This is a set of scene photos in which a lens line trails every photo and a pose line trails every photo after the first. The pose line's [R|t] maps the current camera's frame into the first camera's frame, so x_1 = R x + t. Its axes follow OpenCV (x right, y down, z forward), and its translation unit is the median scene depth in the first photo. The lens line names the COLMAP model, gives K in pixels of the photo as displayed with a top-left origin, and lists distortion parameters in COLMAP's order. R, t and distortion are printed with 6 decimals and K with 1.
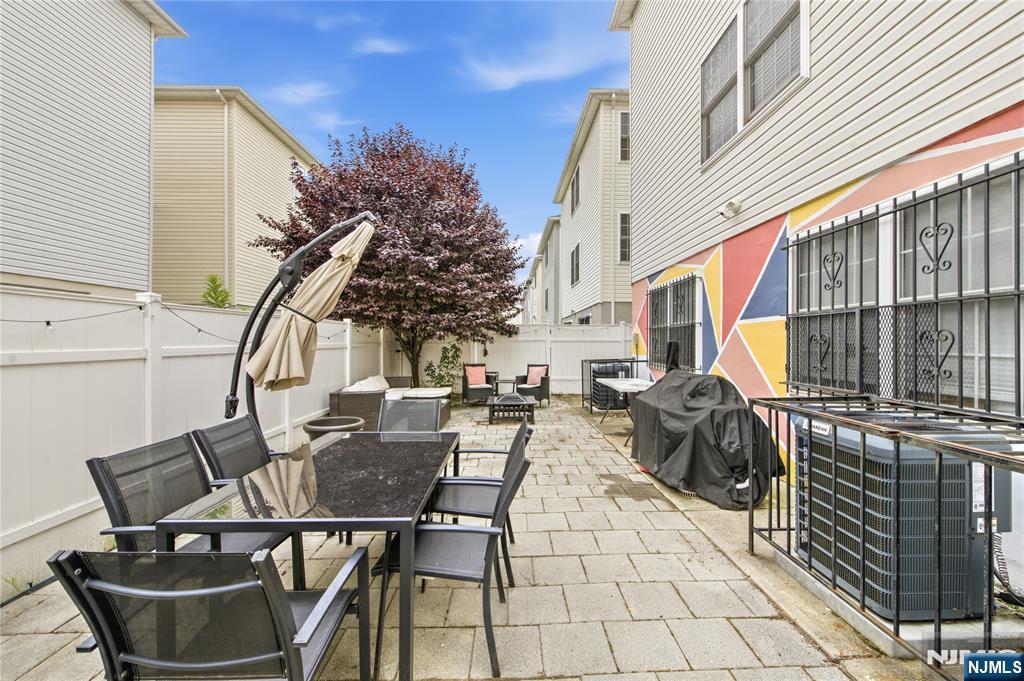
lens RADIAL K [[406.9, 0, 517.6], [0, 406.9, 342.6], [0, 0, 1]] dist [-0.001718, -0.000598]
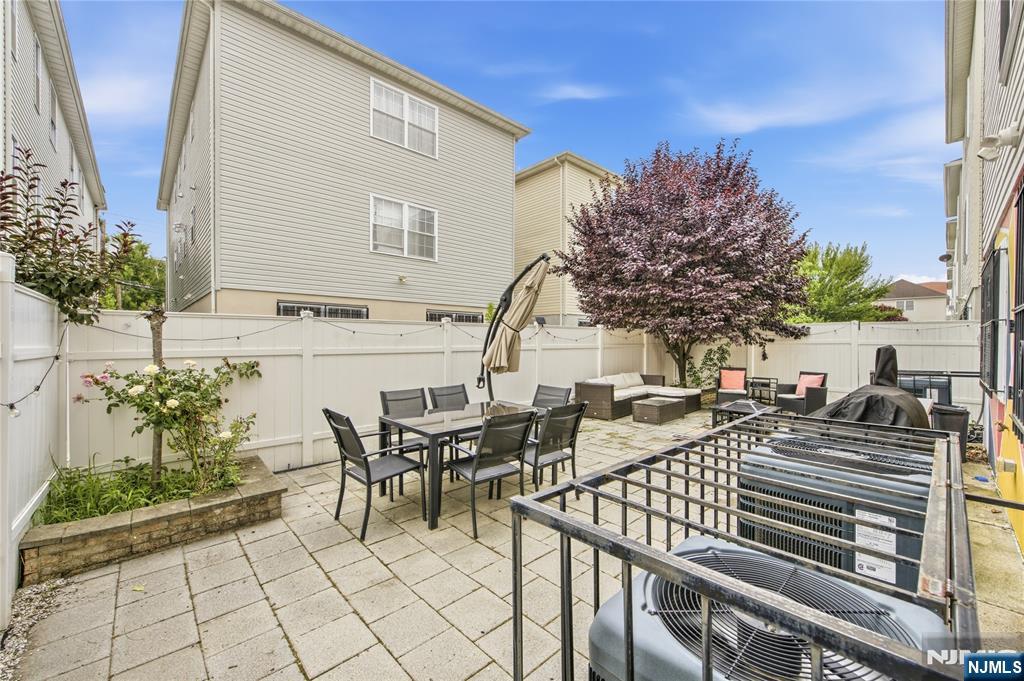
lens RADIAL K [[406.9, 0, 513.9], [0, 406.9, 340.5], [0, 0, 1]] dist [-0.001718, -0.000598]
pose [[0.657818, 0.004065, -0.753166, 0.317965], [-0.007448, 0.999972, -0.001108, -0.006579], [0.753140, 0.006338, 0.657830, -0.008564]]
